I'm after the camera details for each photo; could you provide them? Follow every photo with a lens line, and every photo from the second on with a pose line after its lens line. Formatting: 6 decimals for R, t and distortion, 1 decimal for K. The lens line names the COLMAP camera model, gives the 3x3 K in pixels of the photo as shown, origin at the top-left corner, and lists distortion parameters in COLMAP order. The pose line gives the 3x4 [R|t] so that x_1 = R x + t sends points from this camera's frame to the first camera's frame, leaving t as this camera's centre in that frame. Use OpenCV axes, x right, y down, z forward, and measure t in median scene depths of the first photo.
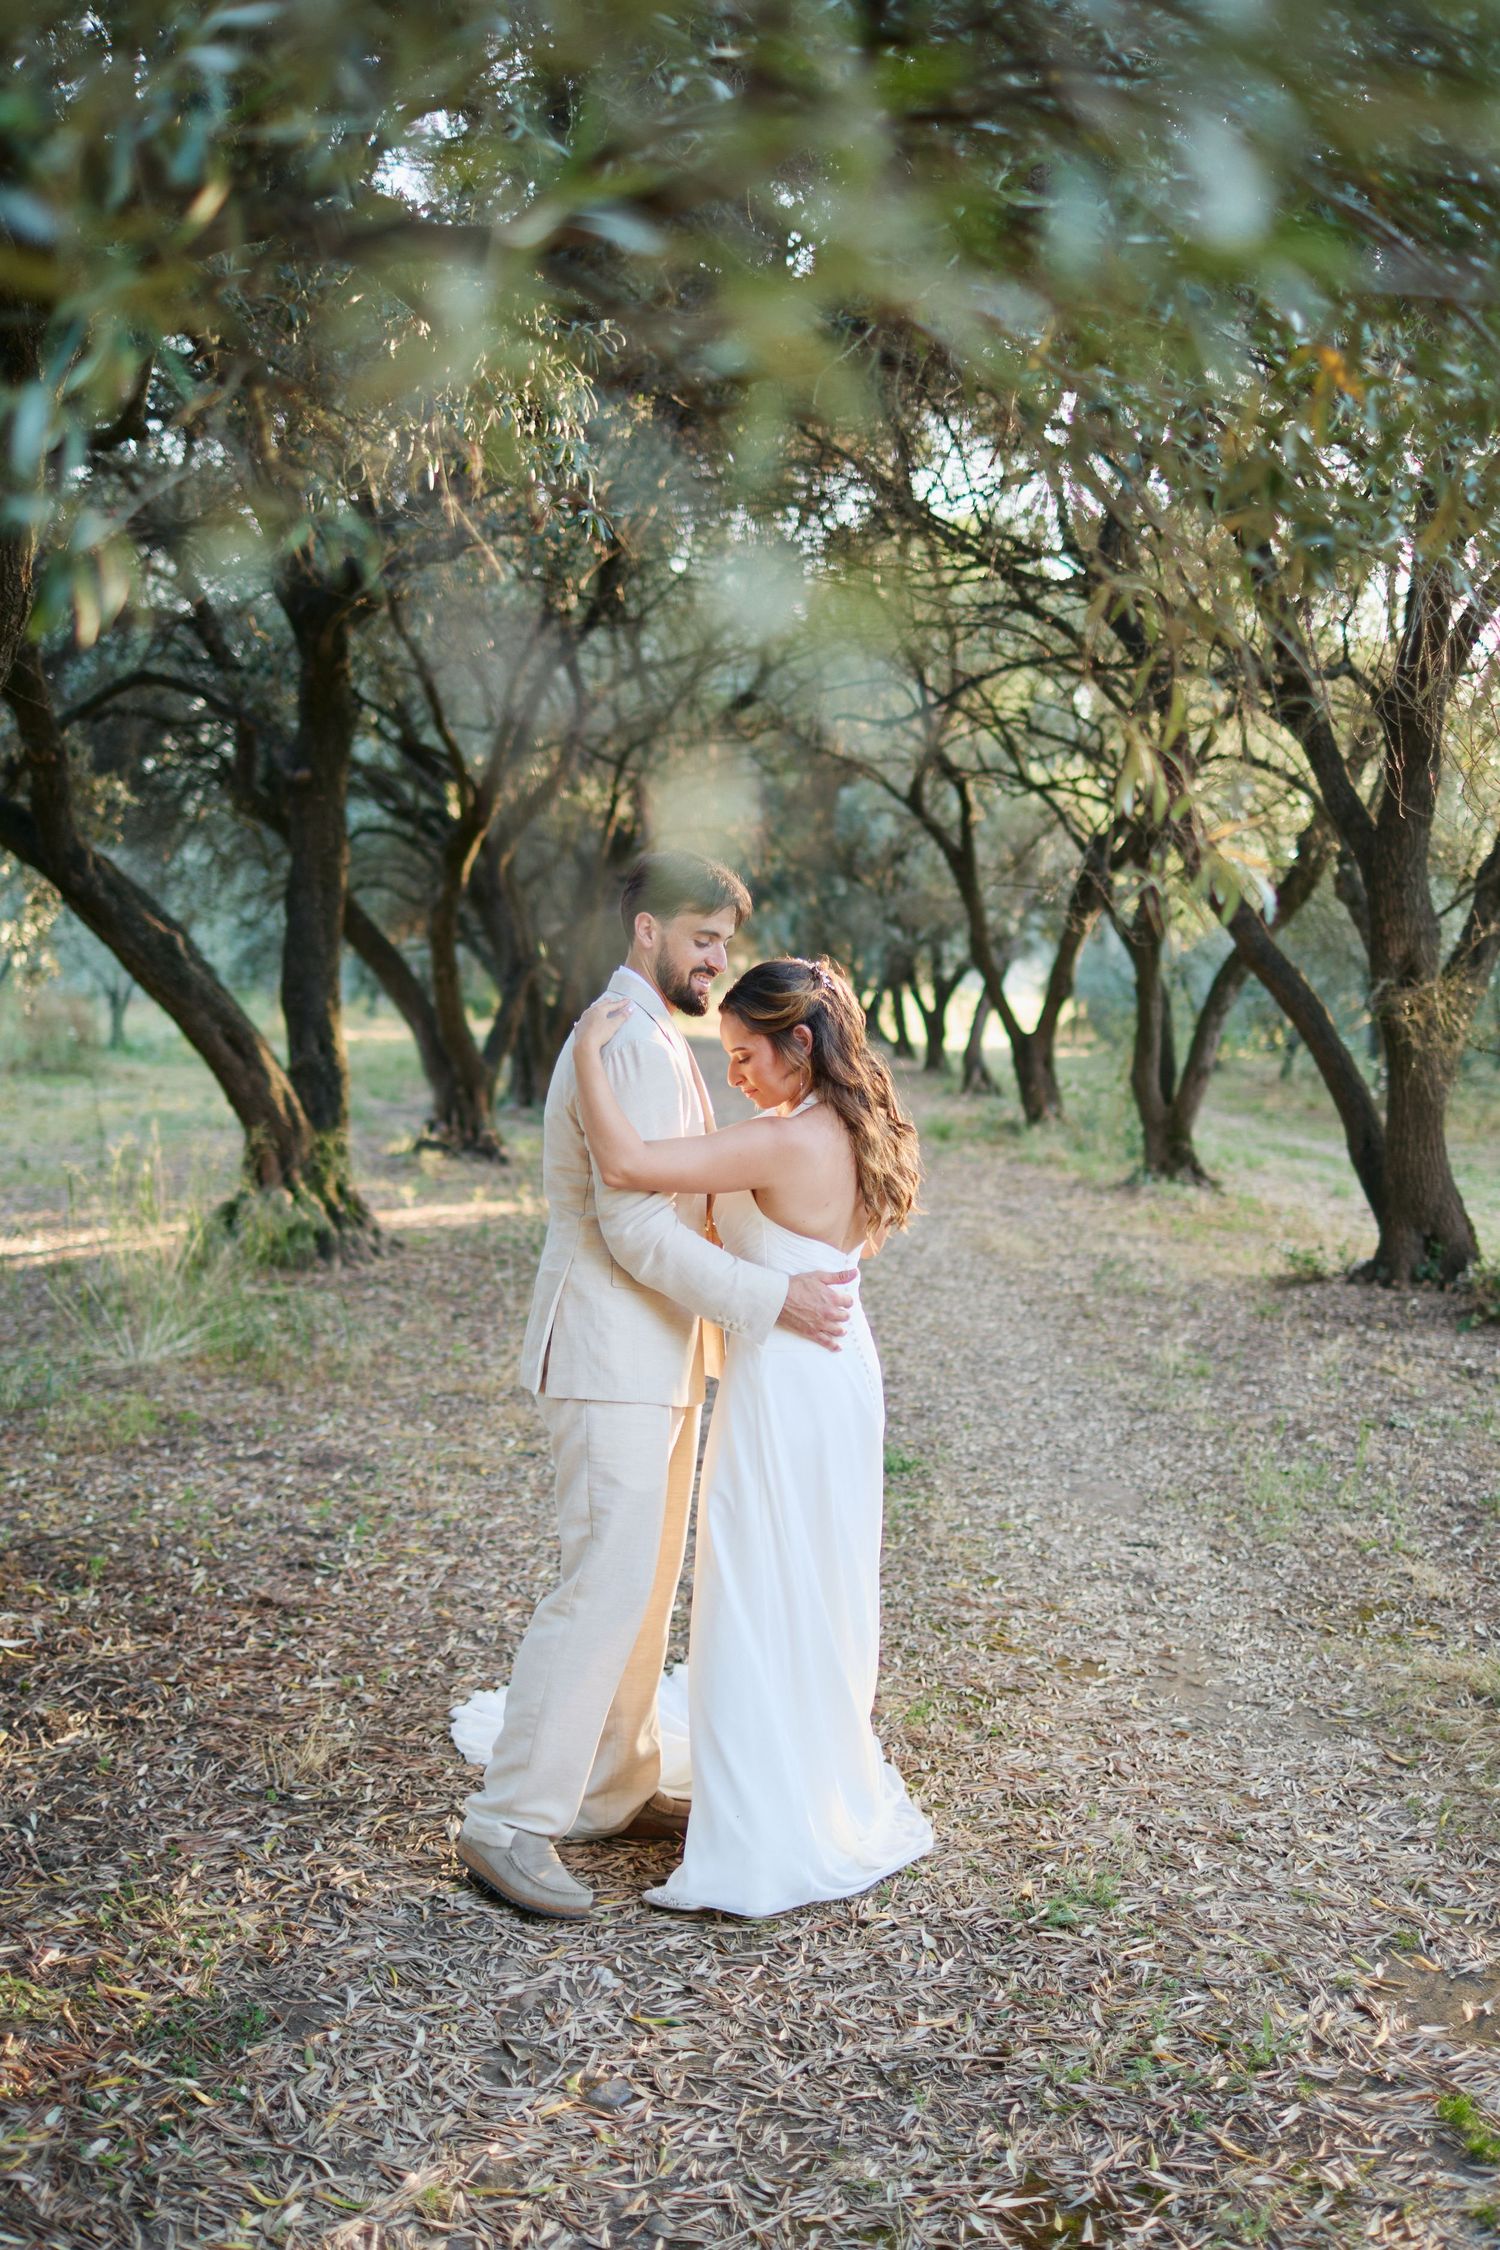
lens RADIAL K [[2343.7, 0, 782.6], [0, 2343.7, 1168.8], [0, 0, 1]] dist [-0.112417, 0.159506]
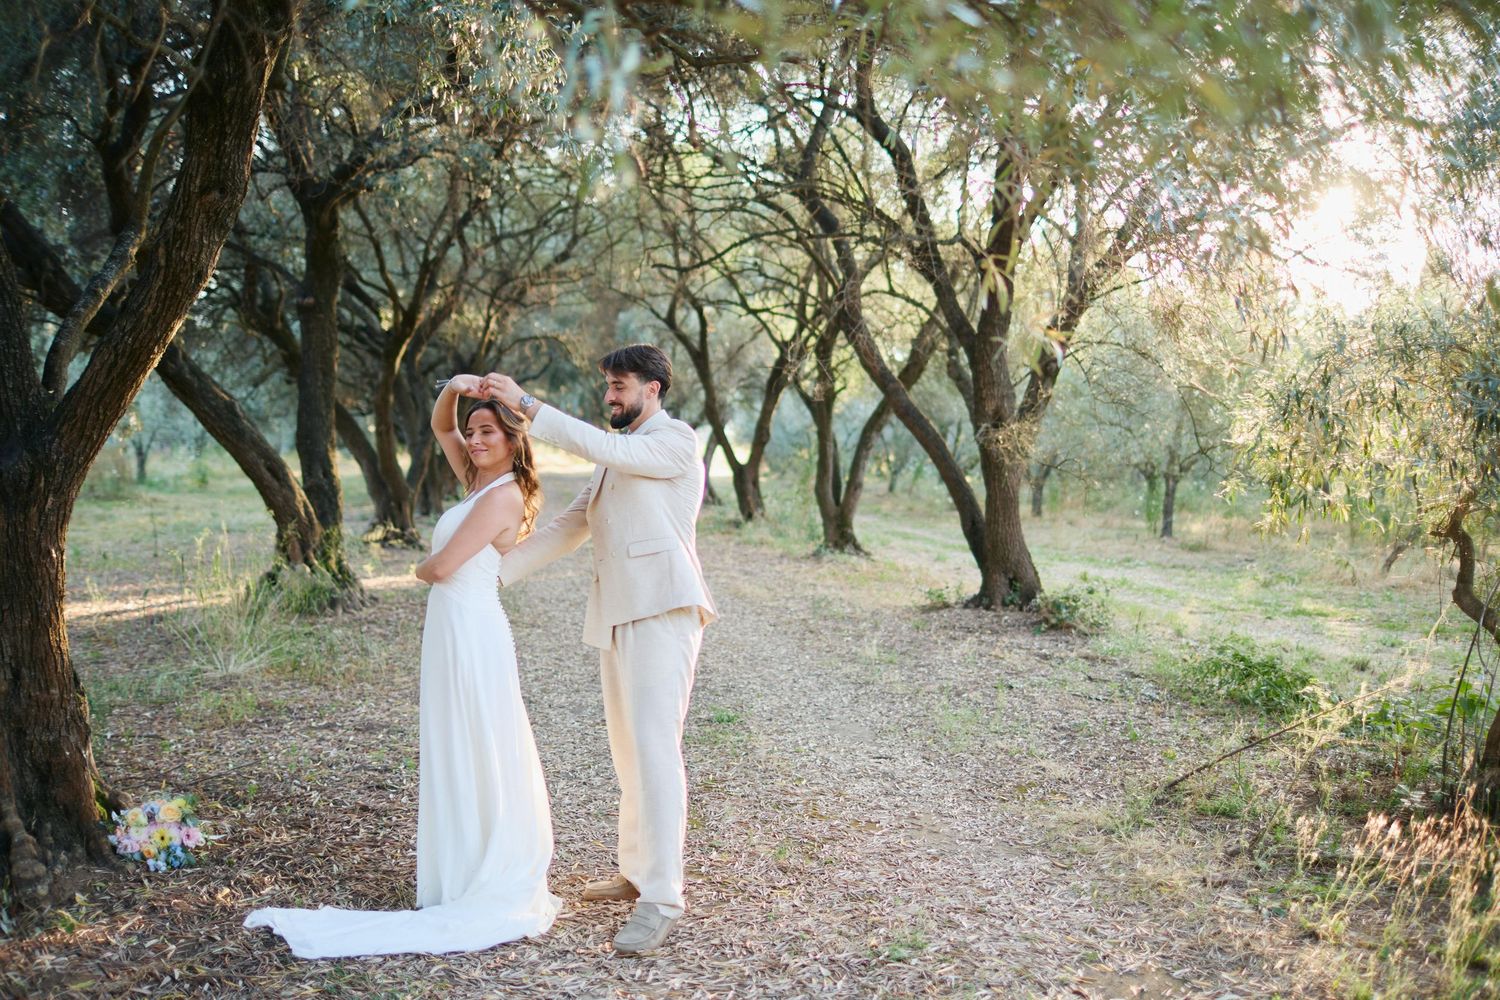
lens RADIAL K [[1518.9, 0, 750.0], [0, 1518.9, 500.0], [0, 0, 1]] dist [-0.119685, 0.167491]
pose [[0.989024, -0.015067, 0.146982, -0.103194], [0.021263, 0.998946, -0.040673, 0.020616], [-0.146214, 0.043352, 0.988303, -0.069187]]
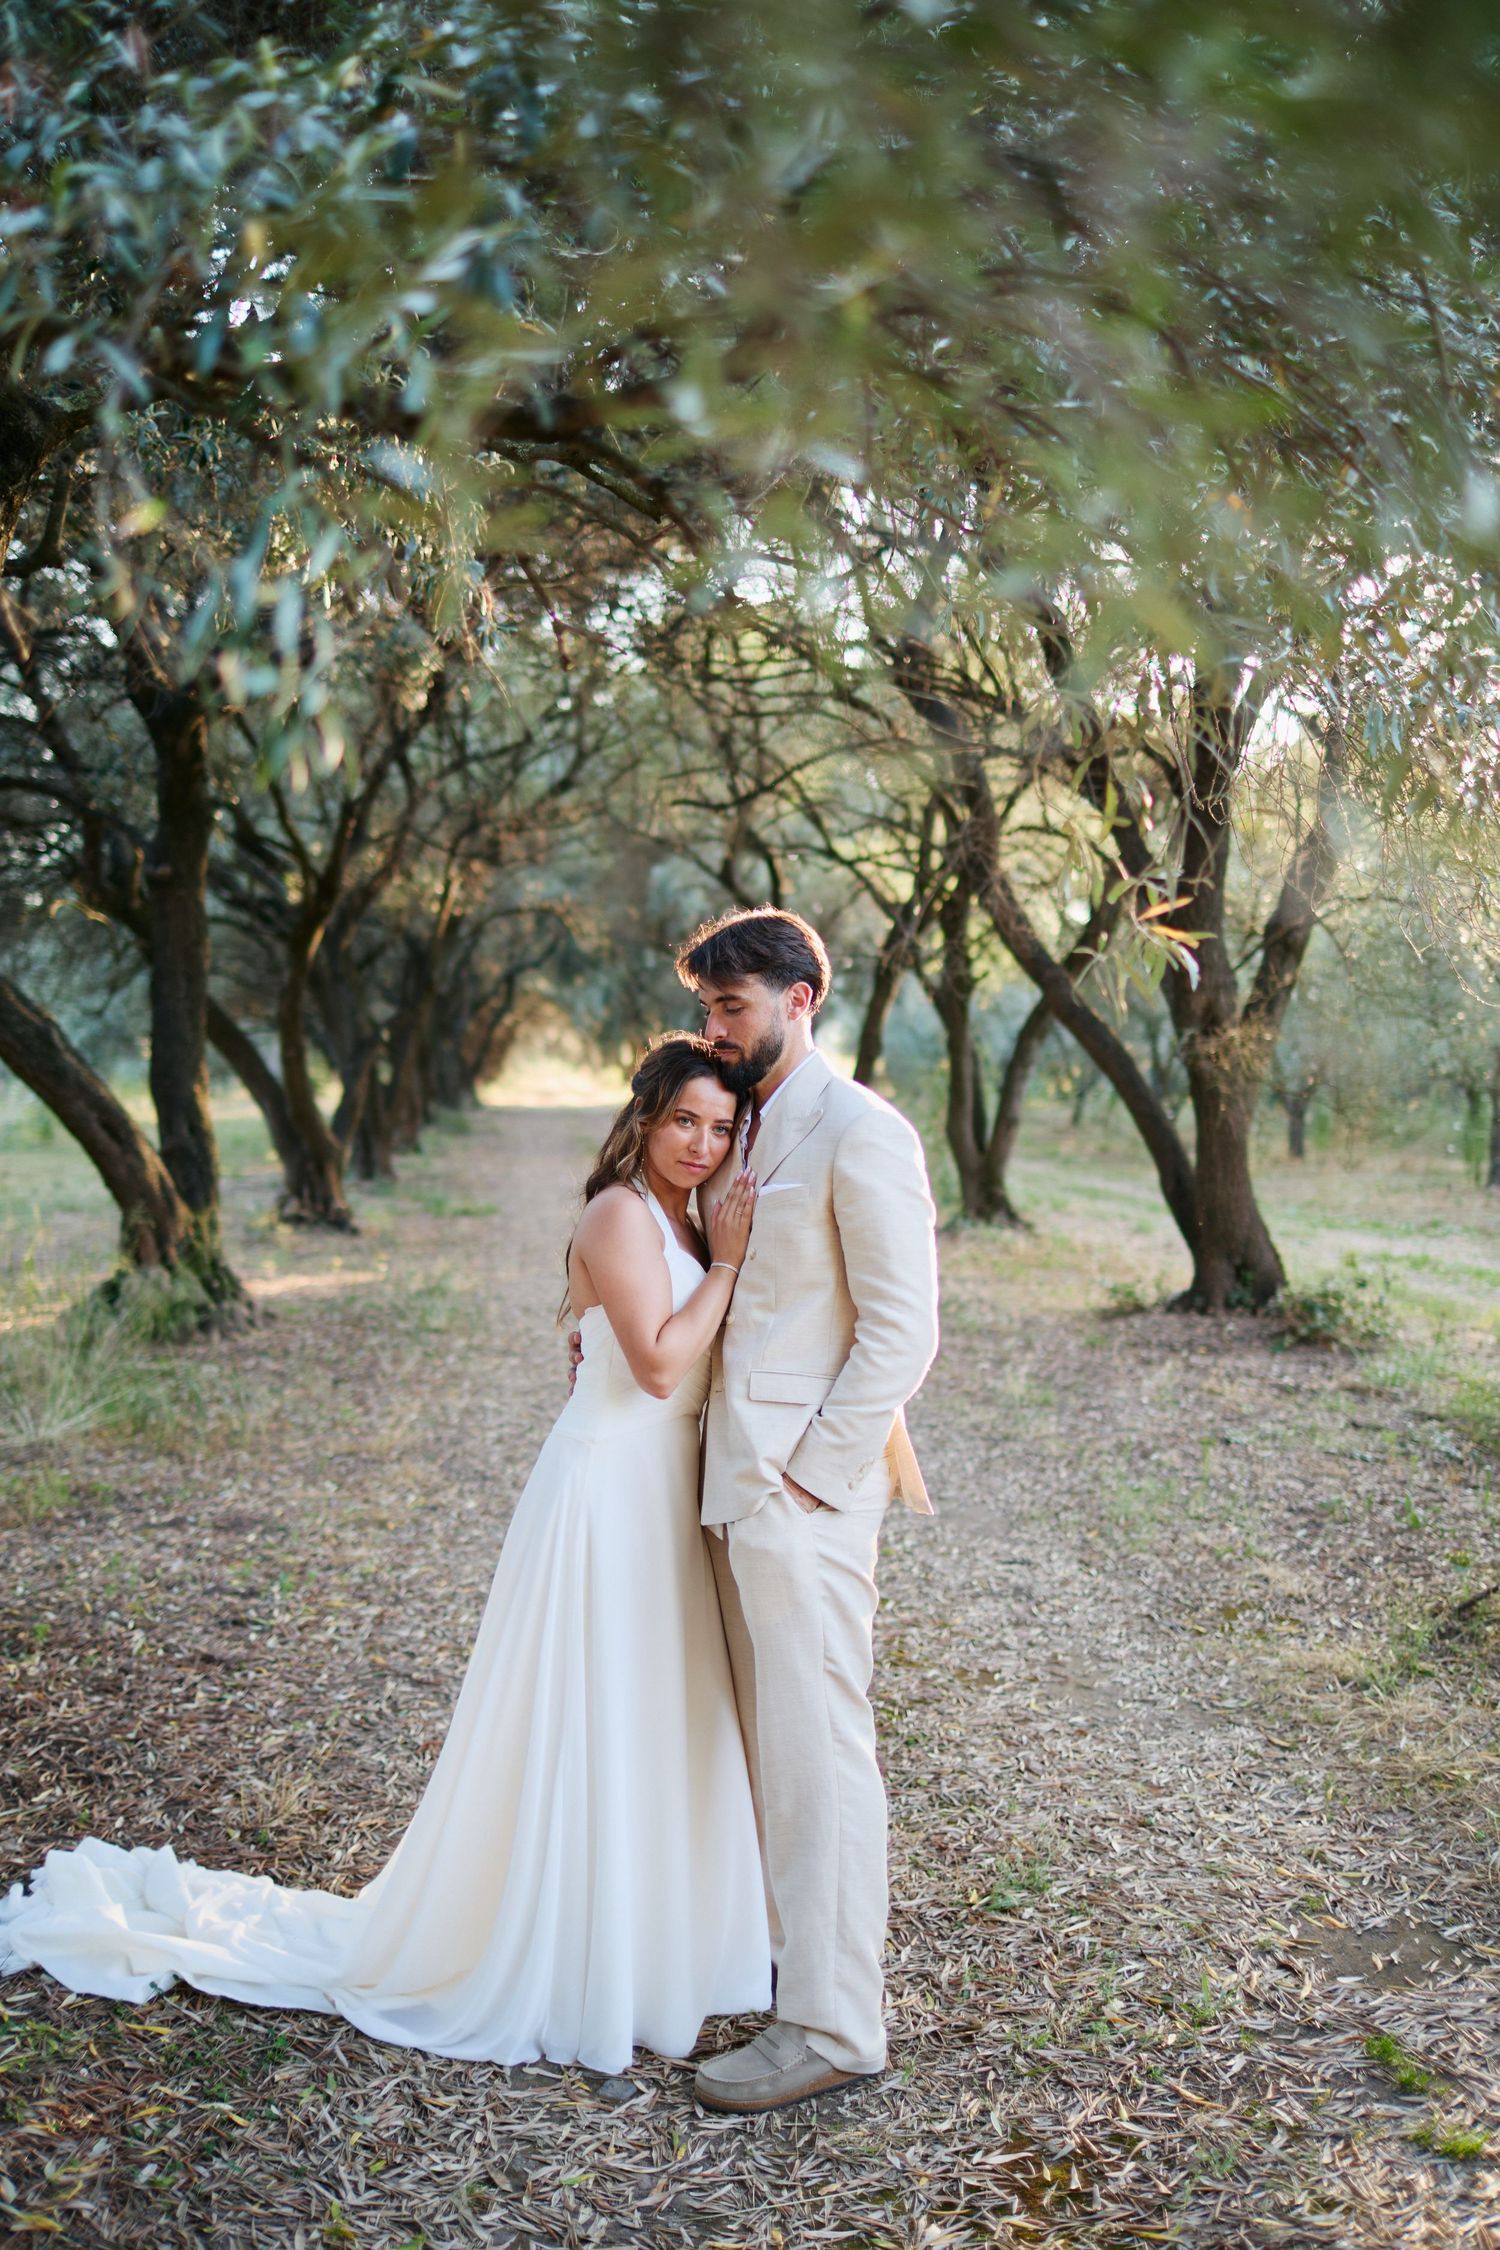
lens RADIAL K [[2259.5, 0, 750.0], [0, 2259.5, 1125.0], [0, 0, 1]] dist [-0.119526, 0.170482]
pose [[0.995922, -0.037854, 0.081893, -0.049159], [0.041471, 0.998217, -0.042923, -0.001092], [-0.080123, 0.046144, 0.995716, -0.035491]]
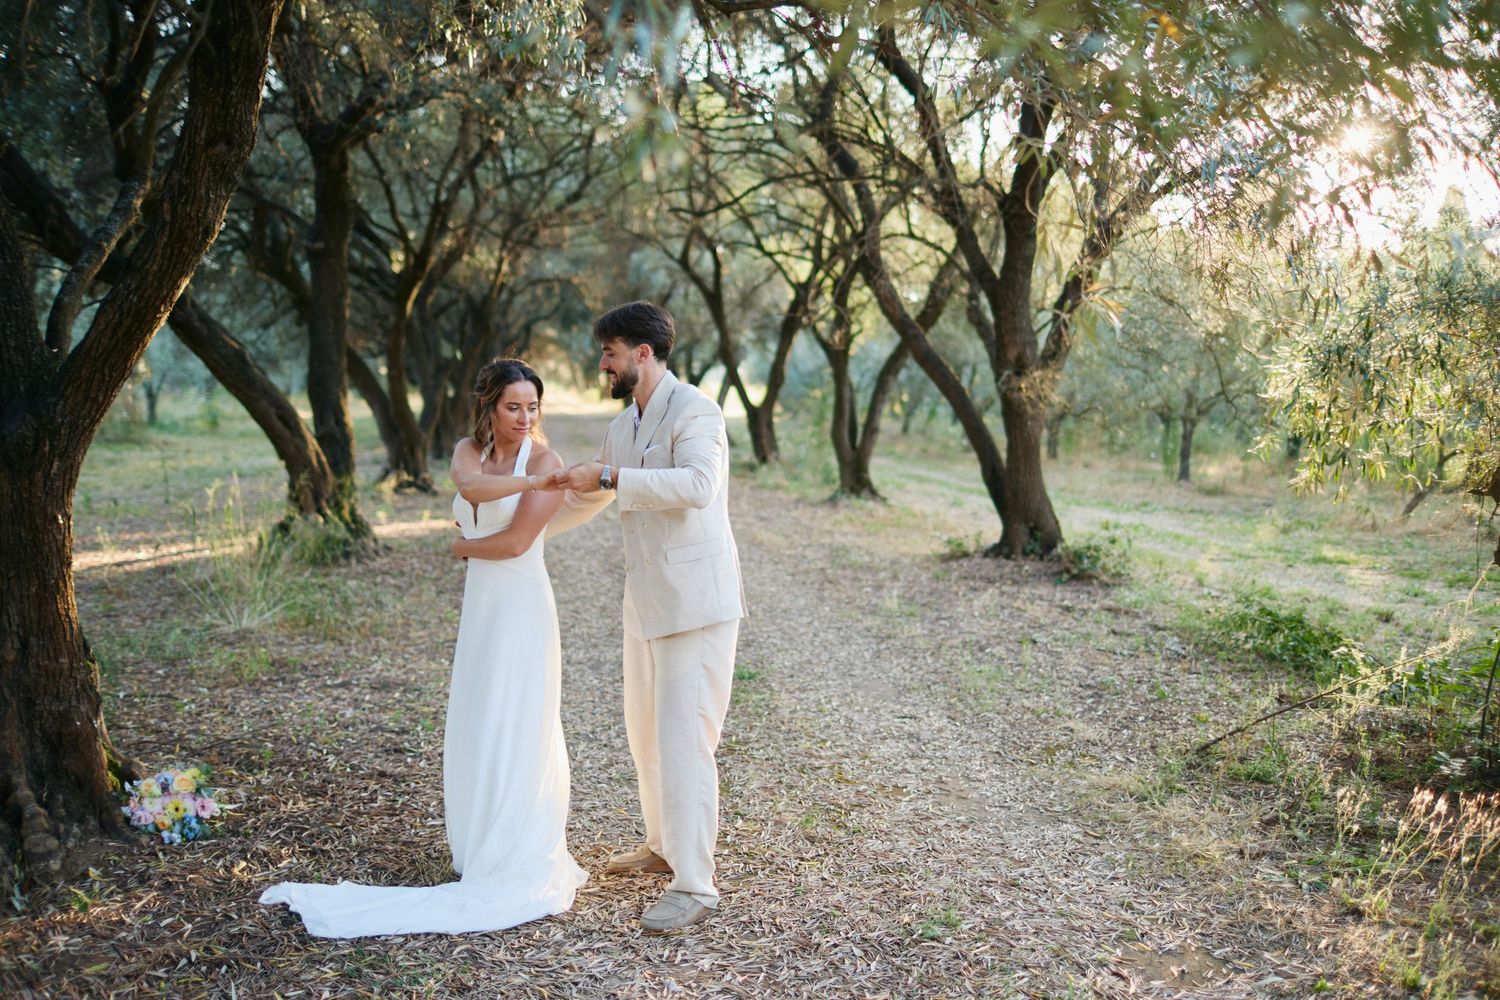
lens RADIAL K [[1506.4, 0, 750.0], [0, 1506.4, 500.0], [0, 0, 1]] dist [-0.119526, 0.170482]
pose [[0.989700, -0.021034, 0.141605, -0.109512], [0.020662, 0.999778, 0.004096, 0.001917], [-0.141660, -0.001128, 0.989915, -0.032929]]
